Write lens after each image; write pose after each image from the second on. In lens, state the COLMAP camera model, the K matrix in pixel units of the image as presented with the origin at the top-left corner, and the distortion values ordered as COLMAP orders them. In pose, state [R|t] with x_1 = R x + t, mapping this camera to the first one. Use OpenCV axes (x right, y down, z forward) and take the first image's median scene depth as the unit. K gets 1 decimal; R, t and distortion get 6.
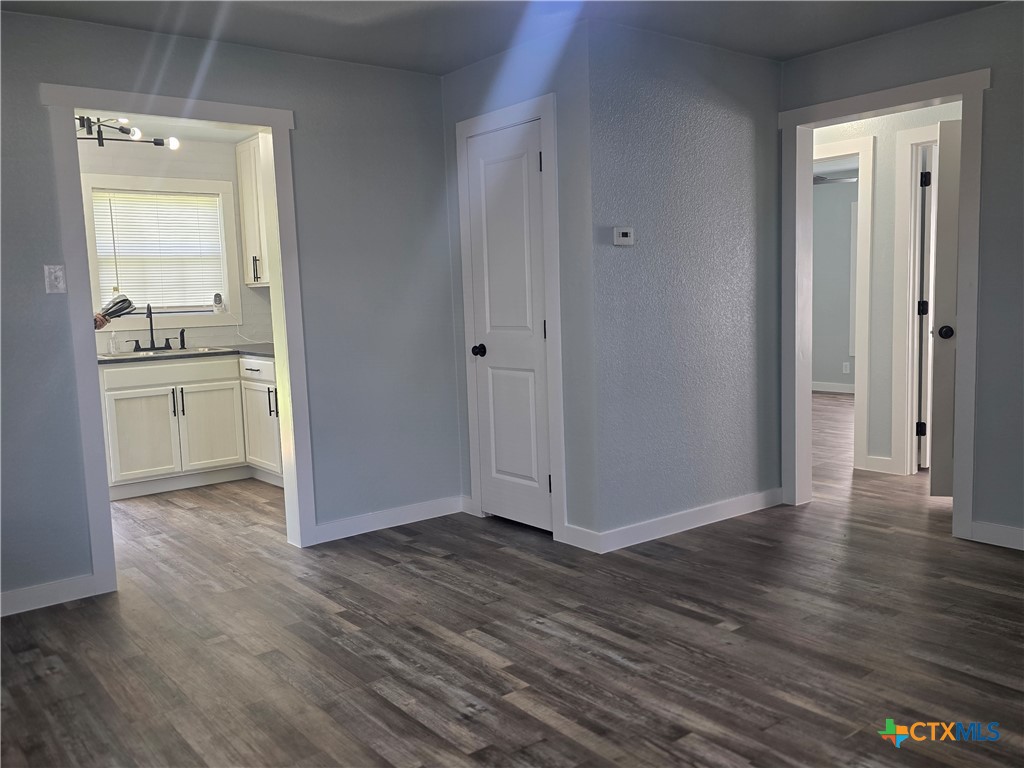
lens RADIAL K [[869.0, 0, 512.0], [0, 869.0, 384.0], [0, 0, 1]] dist [0.080943, -0.111096]
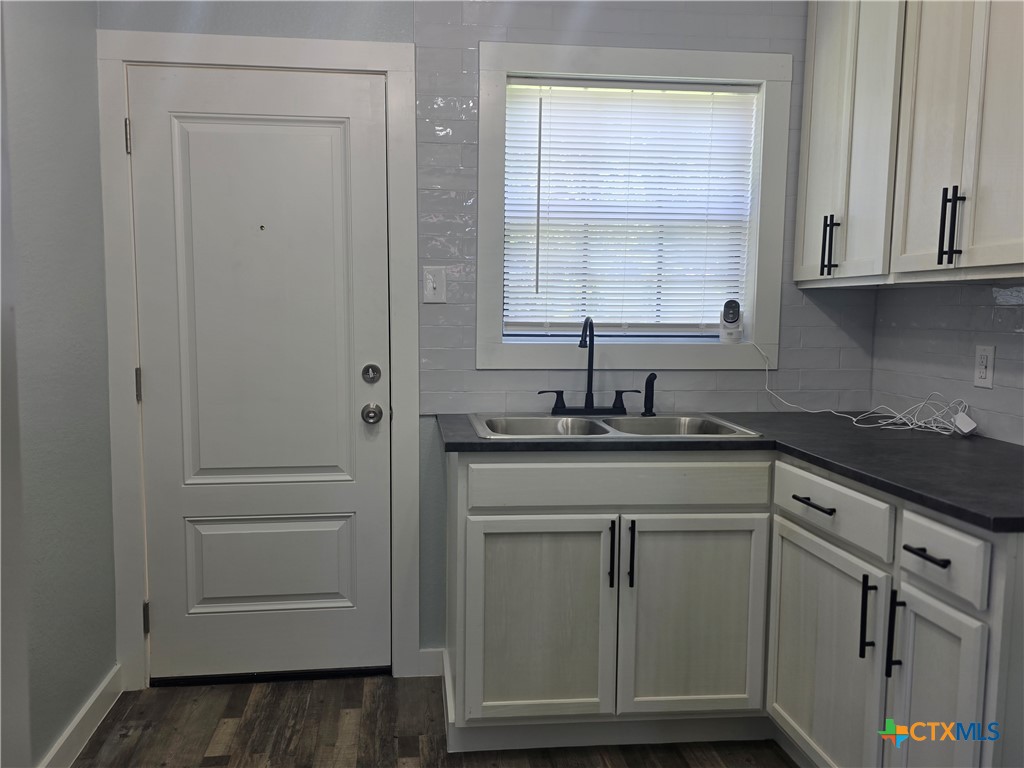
lens RADIAL K [[847.6, 0, 490.7], [0, 847.6, 402.8], [0, 0, 1]] dist [0.101479, -0.128688]
pose [[0.846083, 0.099653, -0.523653, -0.214297], [-0.096646, 0.994767, 0.033155, -0.055093], [0.524216, 0.022557, 0.851287, 0.583151]]
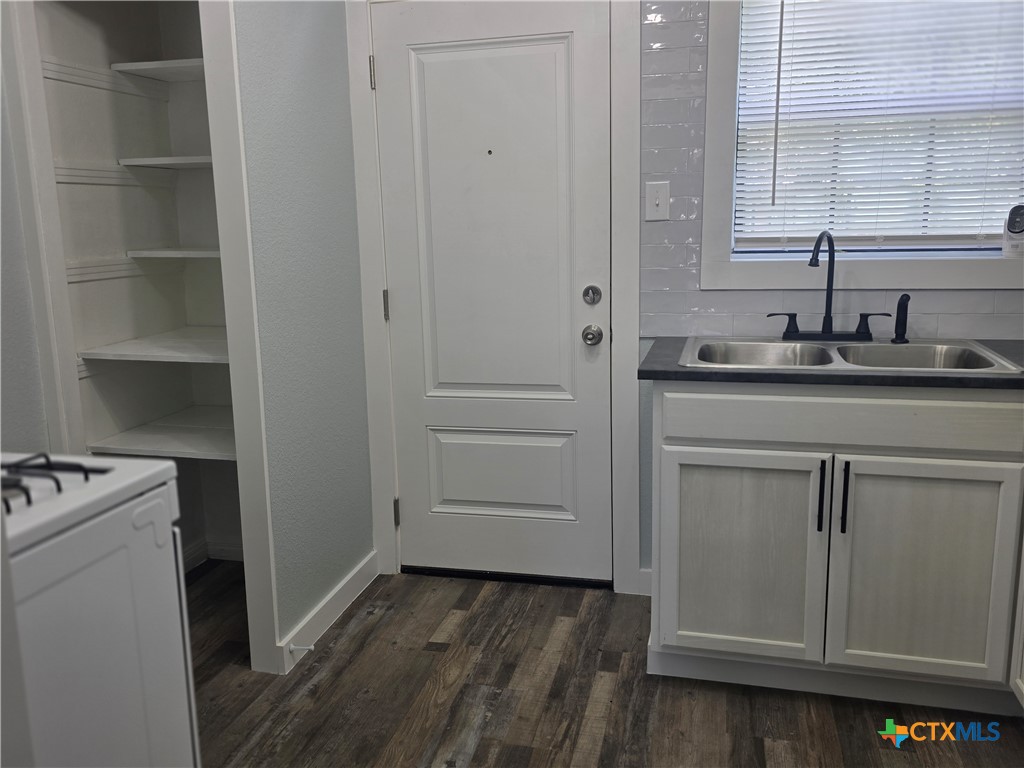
lens RADIAL K [[847.0, 0, 512.0], [0, 847.0, 384.0], [0, 0, 1]] dist [0.088239, -0.088418]
pose [[0.615701, 0.175073, -0.768285, -0.177051], [-0.087733, 0.984174, 0.153961, -0.068774], [0.783081, -0.027390, 0.621317, 0.620806]]
